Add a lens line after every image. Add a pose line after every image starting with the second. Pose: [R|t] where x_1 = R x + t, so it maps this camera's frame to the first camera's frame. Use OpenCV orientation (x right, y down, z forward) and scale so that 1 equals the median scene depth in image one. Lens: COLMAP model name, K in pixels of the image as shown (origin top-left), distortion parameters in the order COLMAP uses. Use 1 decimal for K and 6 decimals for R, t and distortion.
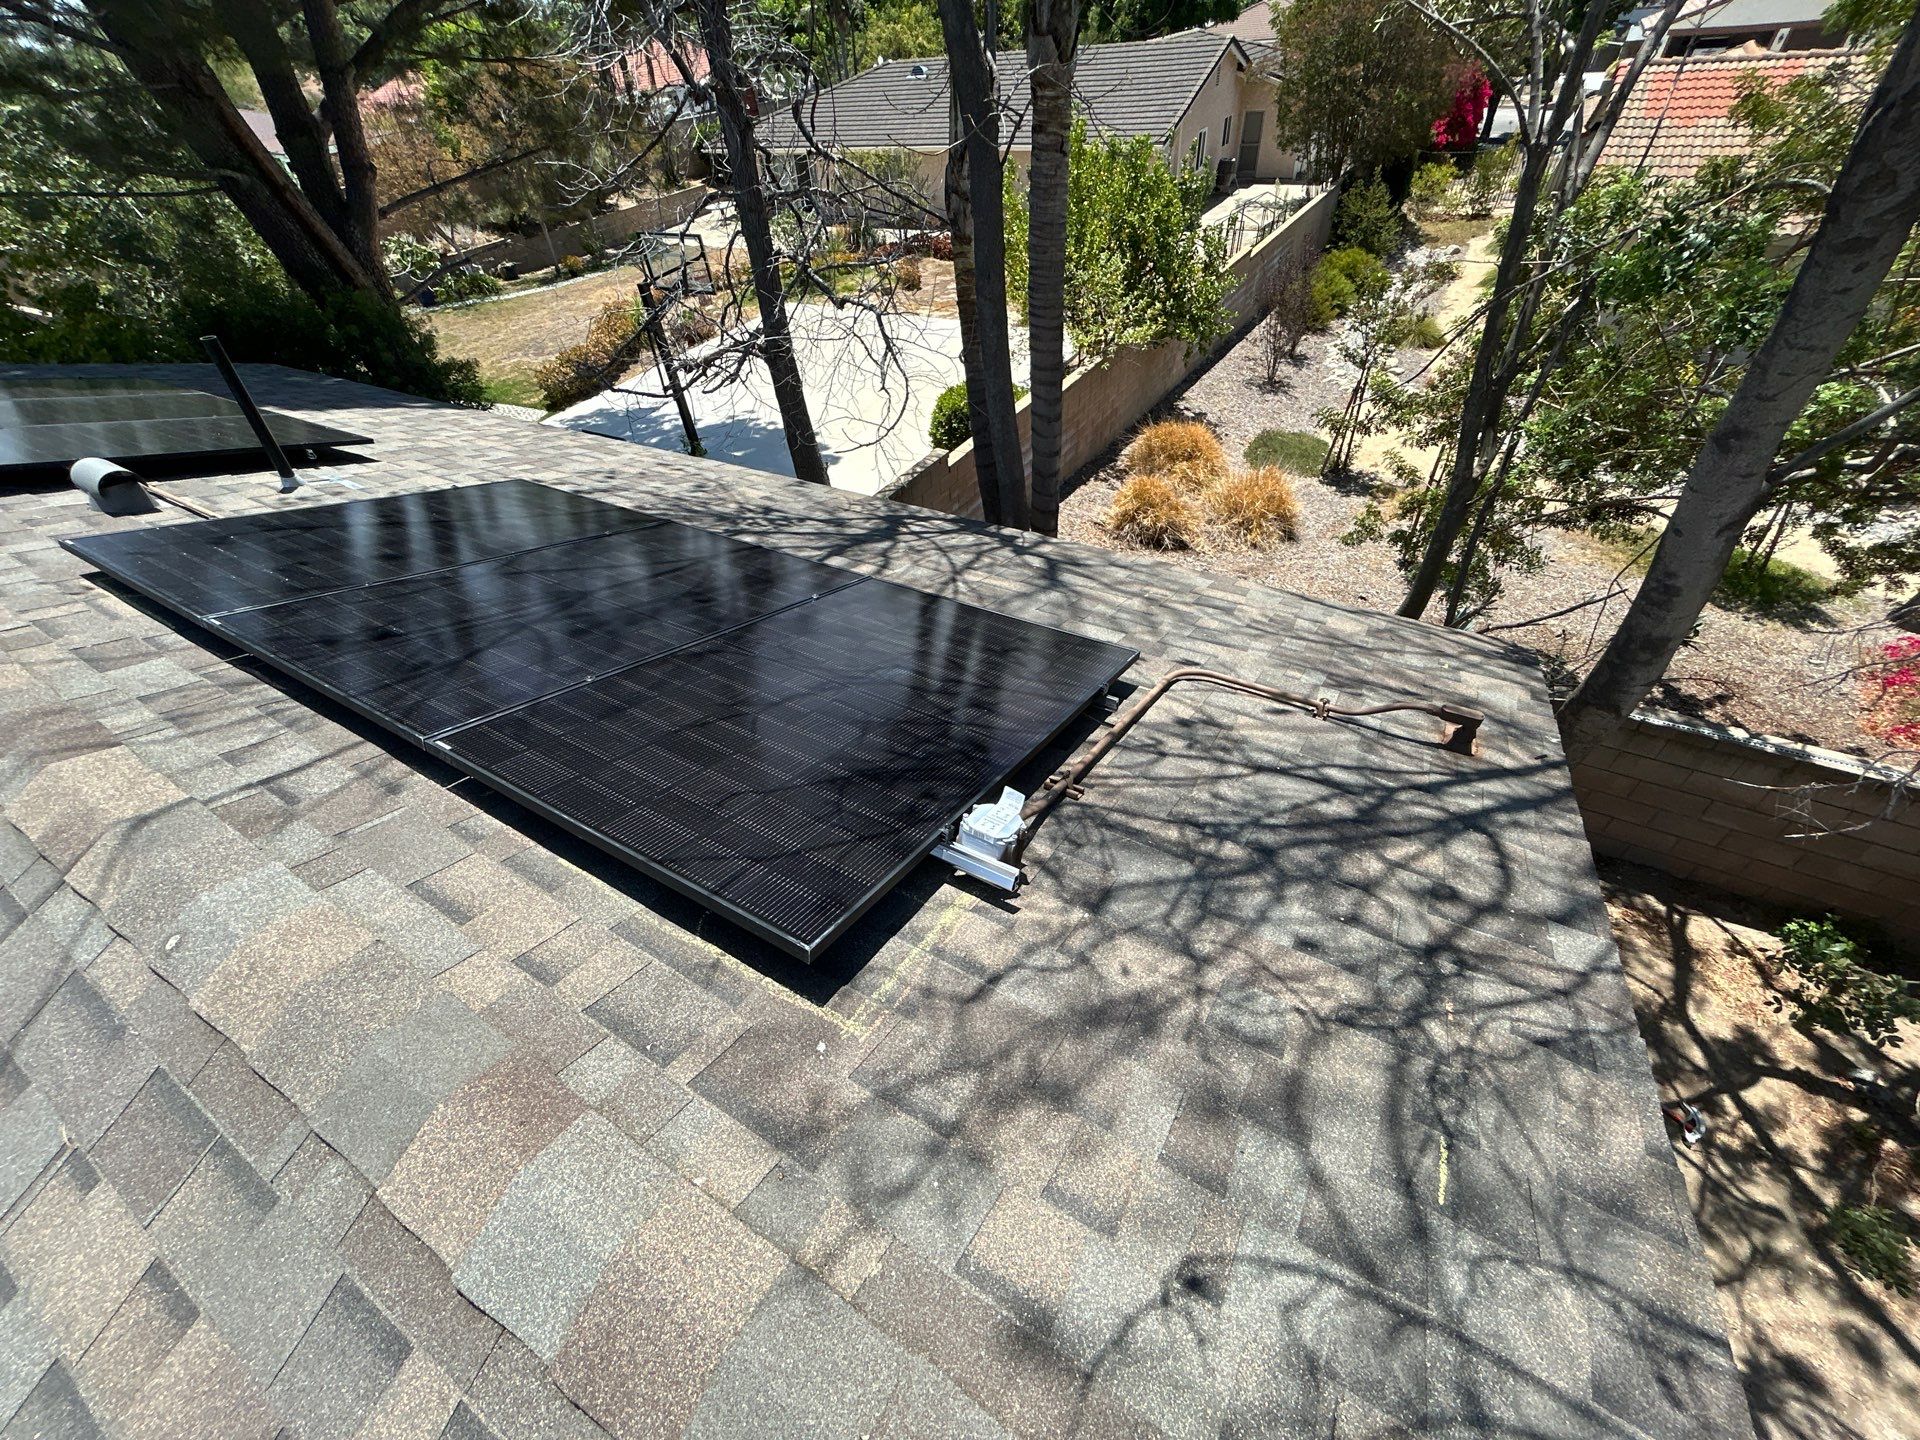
lens RADIAL K [[778.6, 0, 953.2], [0, 778.6, 724.1], [0, 0, 1]] dist [0.000691, 0.000151]
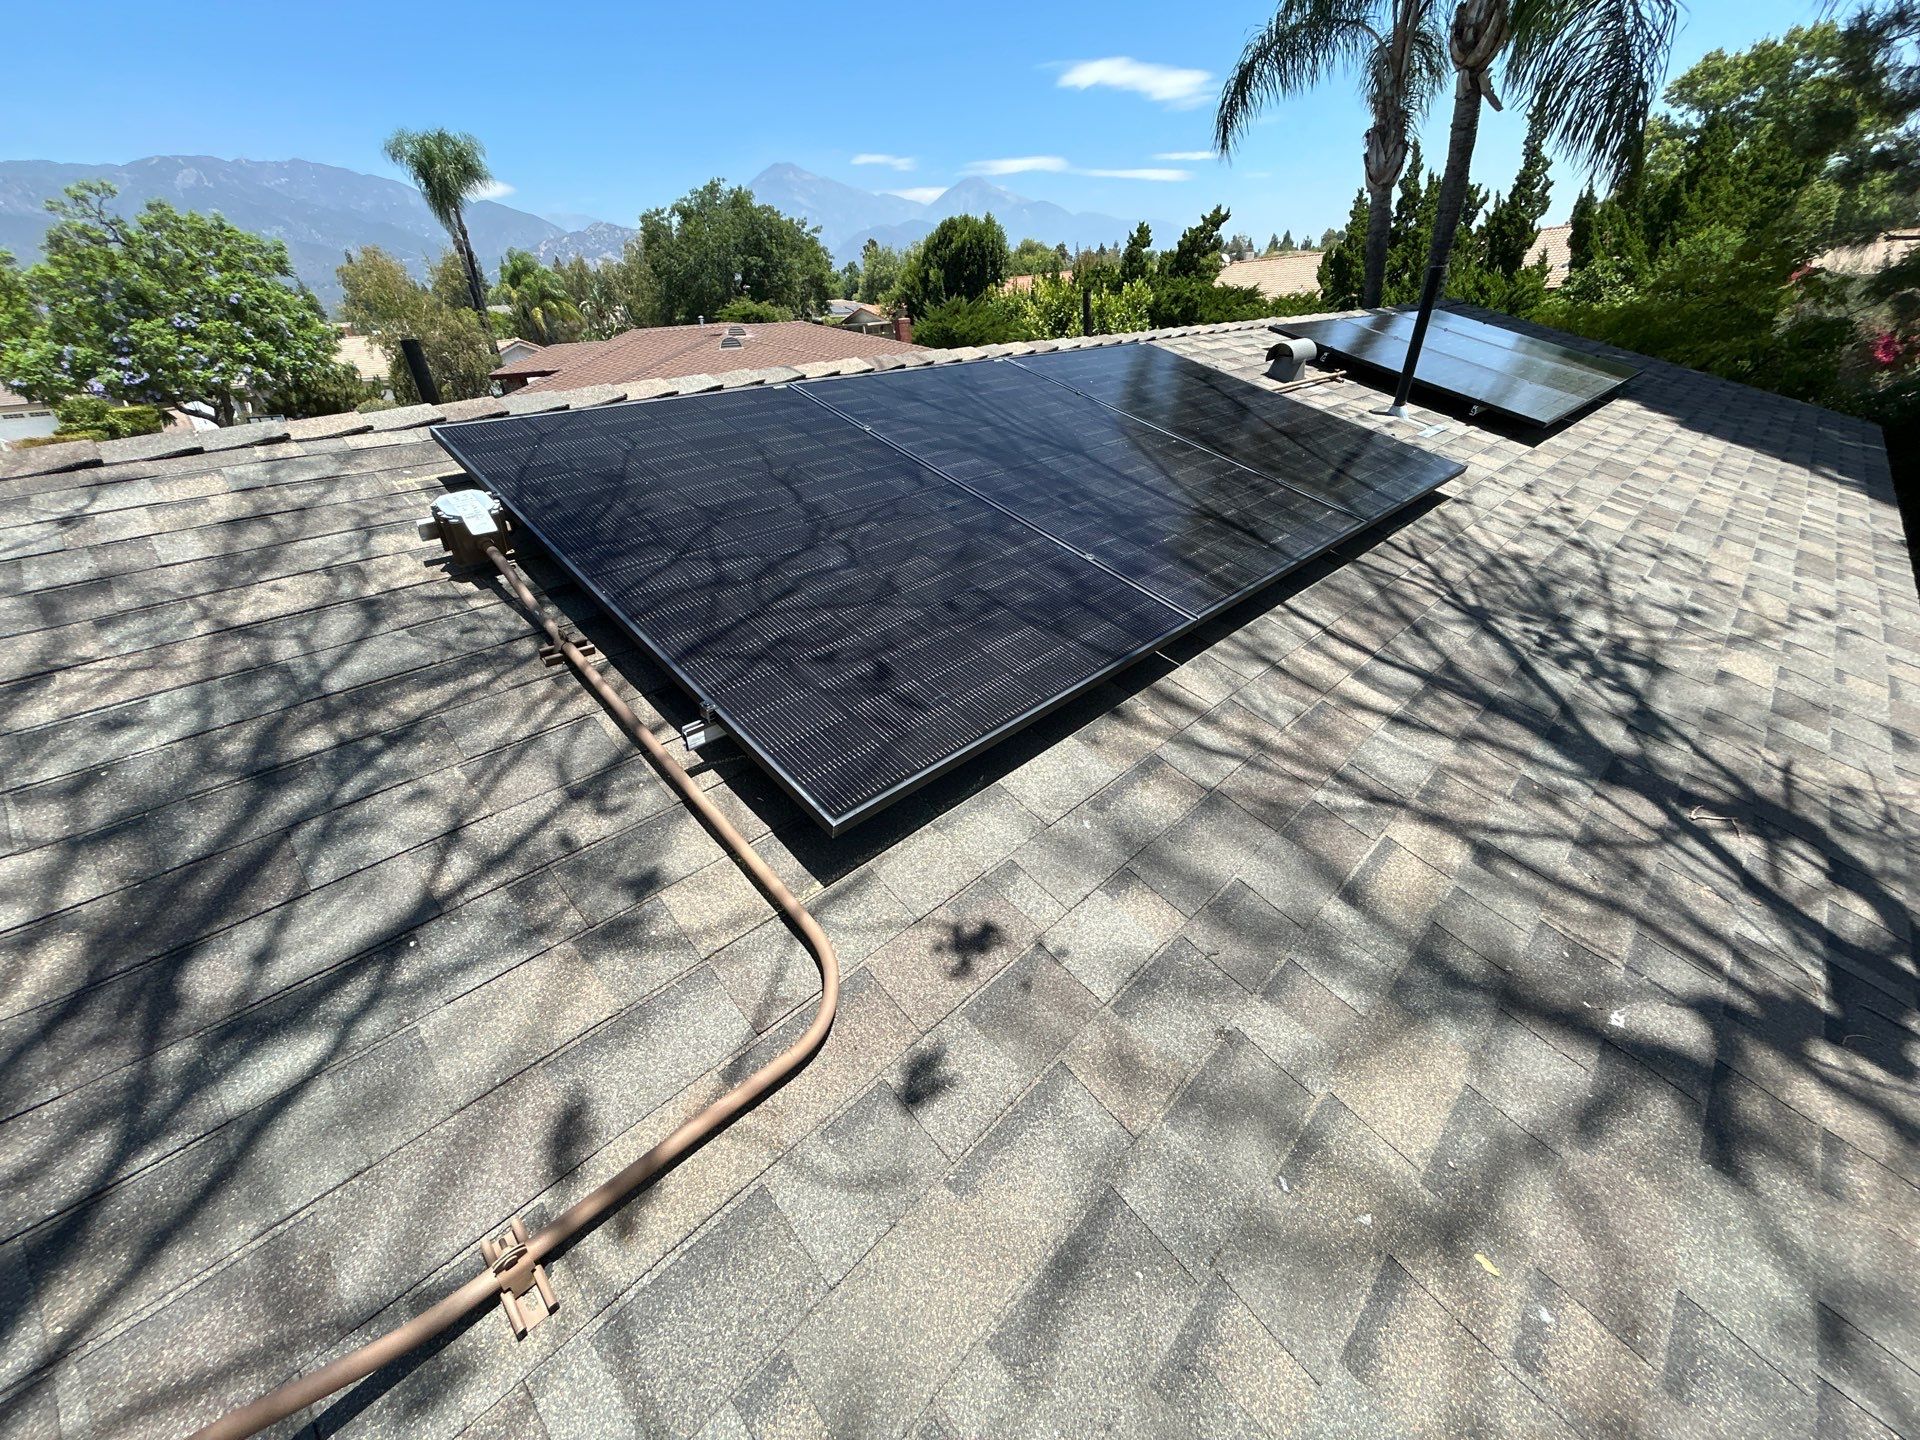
lens RADIAL K [[782.6, 0, 960.0], [0, 782.6, 720.0], [0, 0, 1]] dist [-0.000539, 0.000540]
pose [[-0.228738, 0.523541, -0.820721, 0.411654], [-0.606612, 0.582727, 0.540788, -0.308787], [0.761381, 0.621558, 0.184295, 0.673285]]
